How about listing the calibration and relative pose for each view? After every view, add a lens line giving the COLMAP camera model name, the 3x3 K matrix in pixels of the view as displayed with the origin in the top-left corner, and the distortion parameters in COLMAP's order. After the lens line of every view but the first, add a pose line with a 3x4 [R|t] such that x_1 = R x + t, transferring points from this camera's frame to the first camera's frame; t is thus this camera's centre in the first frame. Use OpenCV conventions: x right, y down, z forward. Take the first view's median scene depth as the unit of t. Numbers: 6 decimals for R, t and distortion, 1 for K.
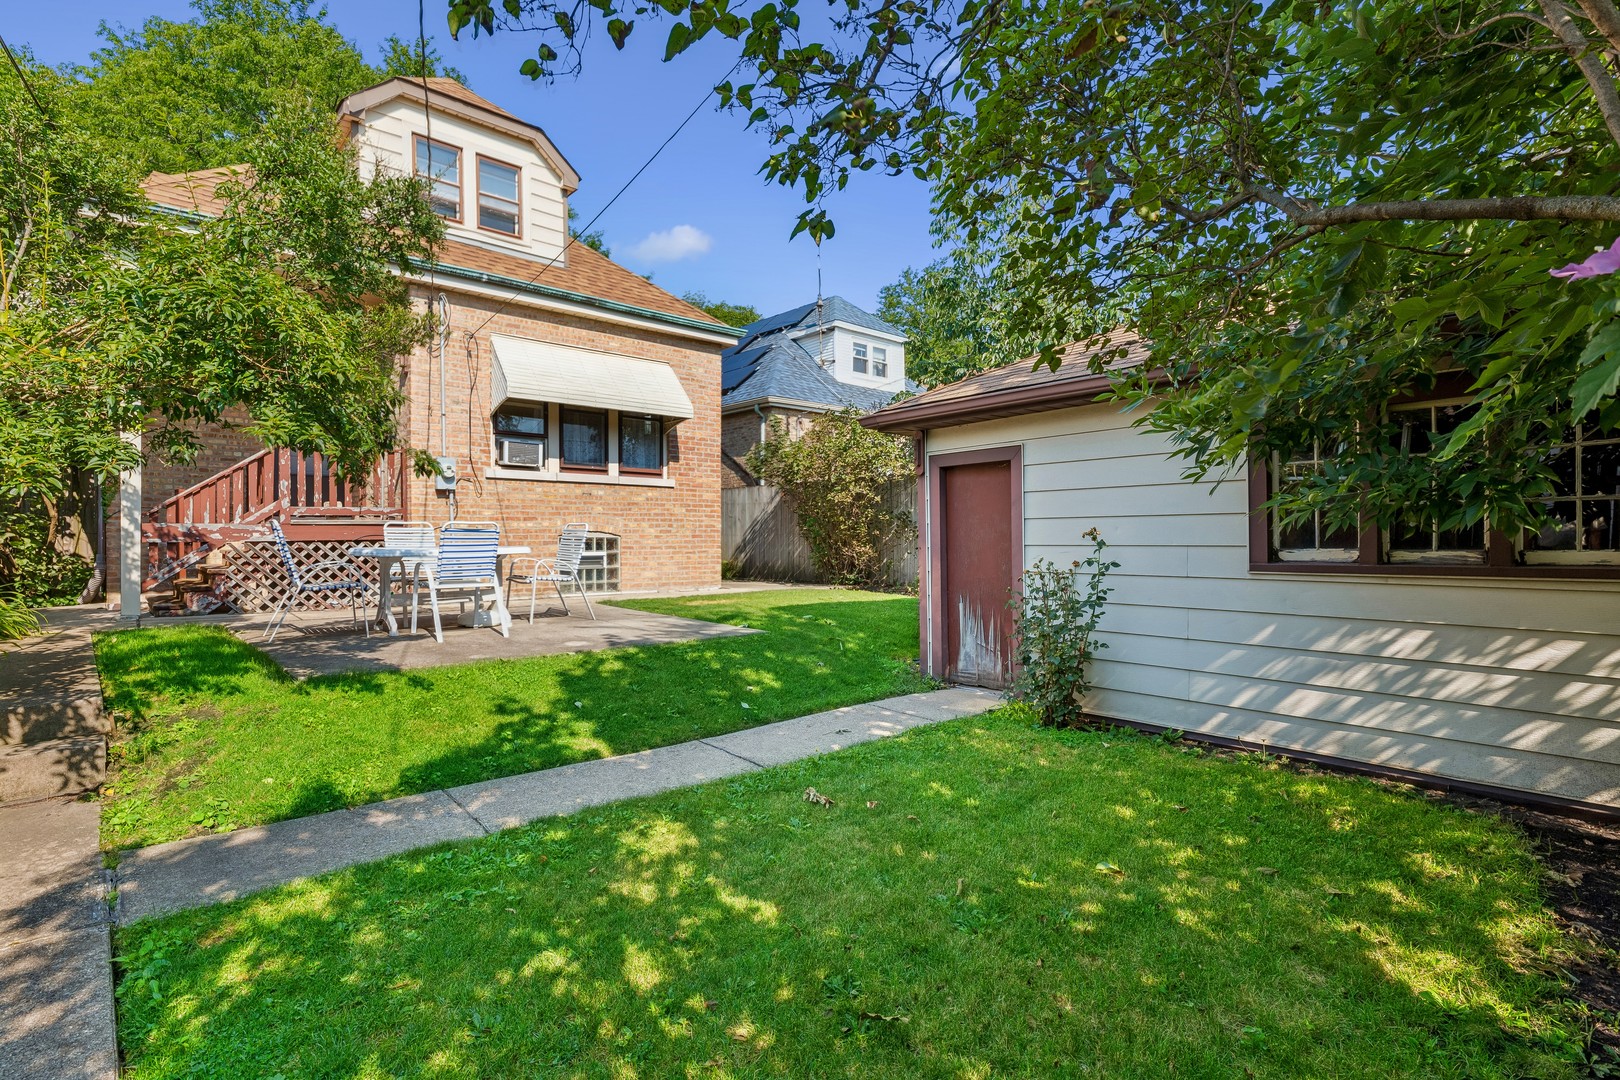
lens RADIAL K [[789.2, 0, 811.5], [0, 789.2, 532.0], [0, 0, 1]] dist [0.011448, -0.001924]
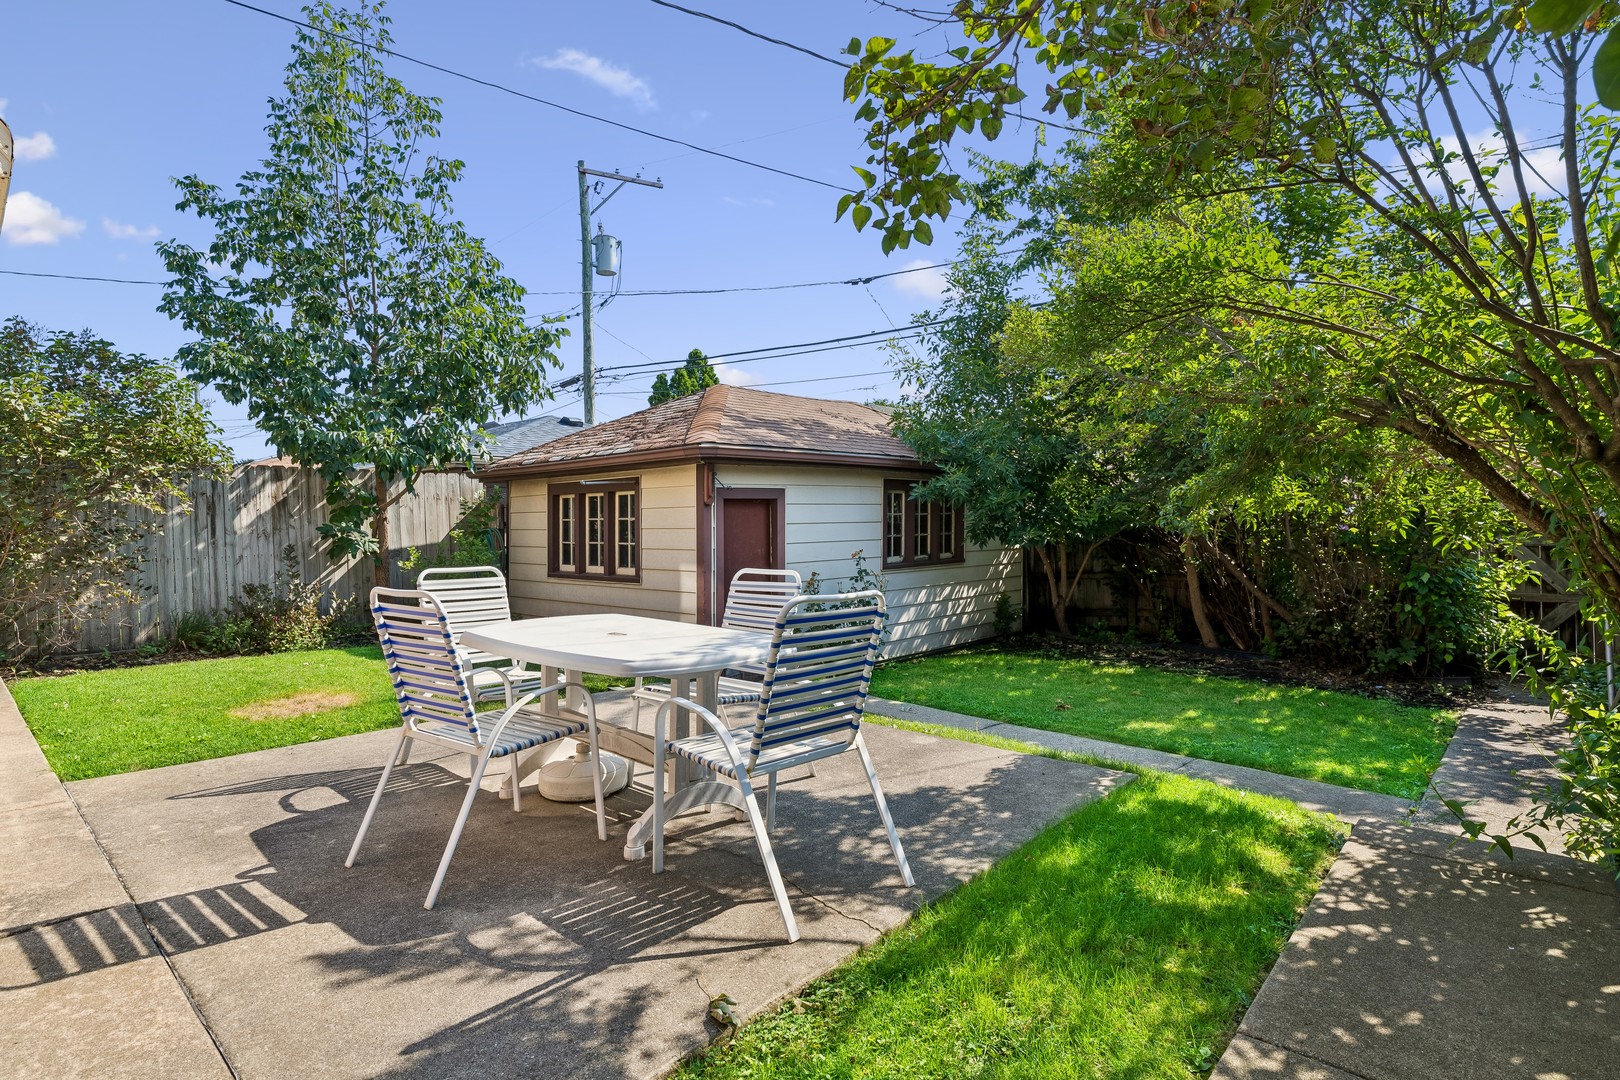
lens RADIAL K [[861.8, 0, 811.7], [0, 861.8, 542.3], [0, 0, 1]] dist [0.003222, 0.000244]
pose [[-0.136575, -0.018951, 0.990449, -0.851244], [0.004974, 0.999791, 0.019815, -0.034334], [-0.990617, 0.007633, -0.136452, 0.832850]]
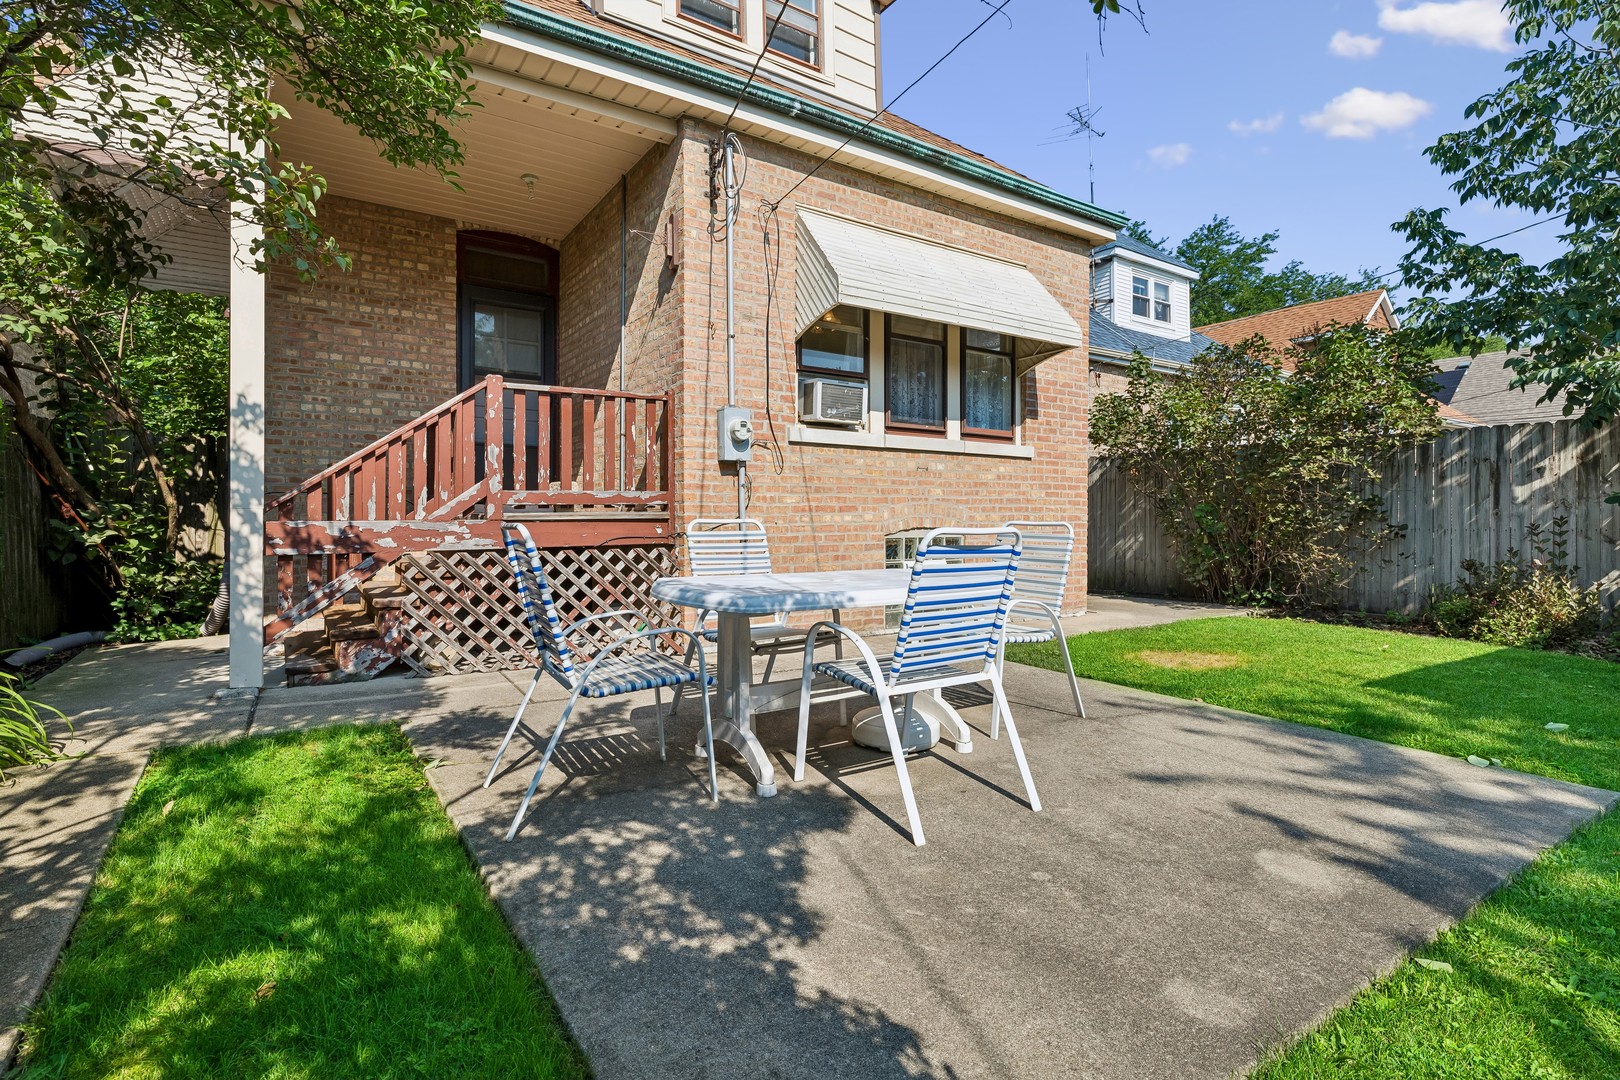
lens RADIAL K [[789.2, 0, 830.6], [0, 789.2, 509.9], [0, 0, 1]] dist [0.011448, -0.001924]
pose [[0.991232, 0.001288, -0.132124, -0.335344], [-0.001746, 0.999993, -0.003349, -0.015713], [0.132119, 0.003550, 0.991228, 0.446979]]
